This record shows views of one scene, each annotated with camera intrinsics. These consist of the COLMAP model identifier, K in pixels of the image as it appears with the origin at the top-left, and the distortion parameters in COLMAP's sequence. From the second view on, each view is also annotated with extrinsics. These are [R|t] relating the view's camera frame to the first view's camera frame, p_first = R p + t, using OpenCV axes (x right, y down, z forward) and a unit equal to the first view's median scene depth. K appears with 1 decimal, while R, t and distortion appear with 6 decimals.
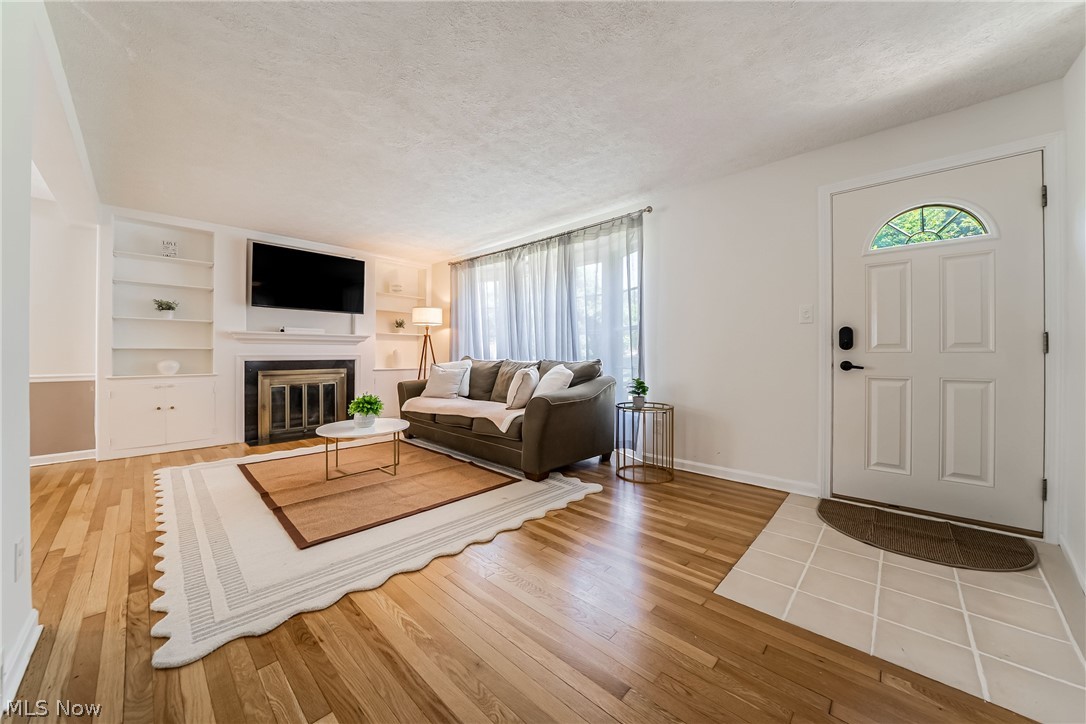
lens RADIAL K [[381.5, 0, 545.1], [0, 381.5, 352.1], [0, 0, 1]] dist [-0.013625, 0.001947]
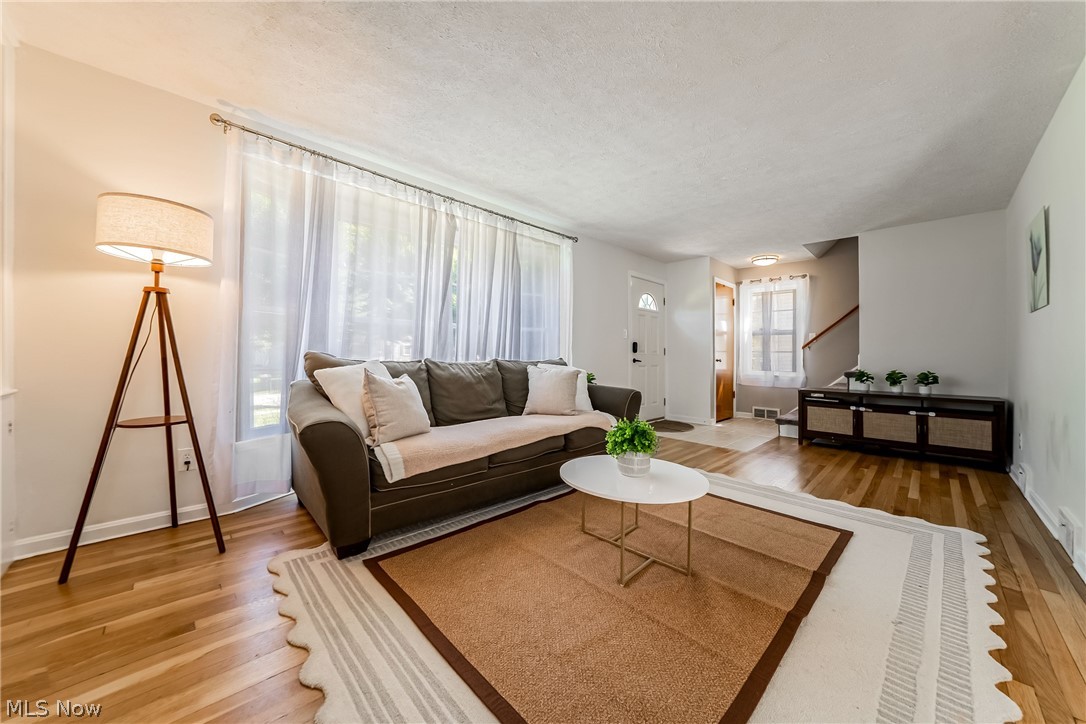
lens RADIAL K [[381.5, 0, 552.6], [0, 381.5, 353.5], [0, 0, 1]] dist [-0.013625, 0.001947]
pose [[0.043019, 0.004163, 0.999066, -1.103511], [-0.020444, 0.999786, -0.003285, 0.010926], [-0.998865, -0.020284, 0.043095, 1.133653]]
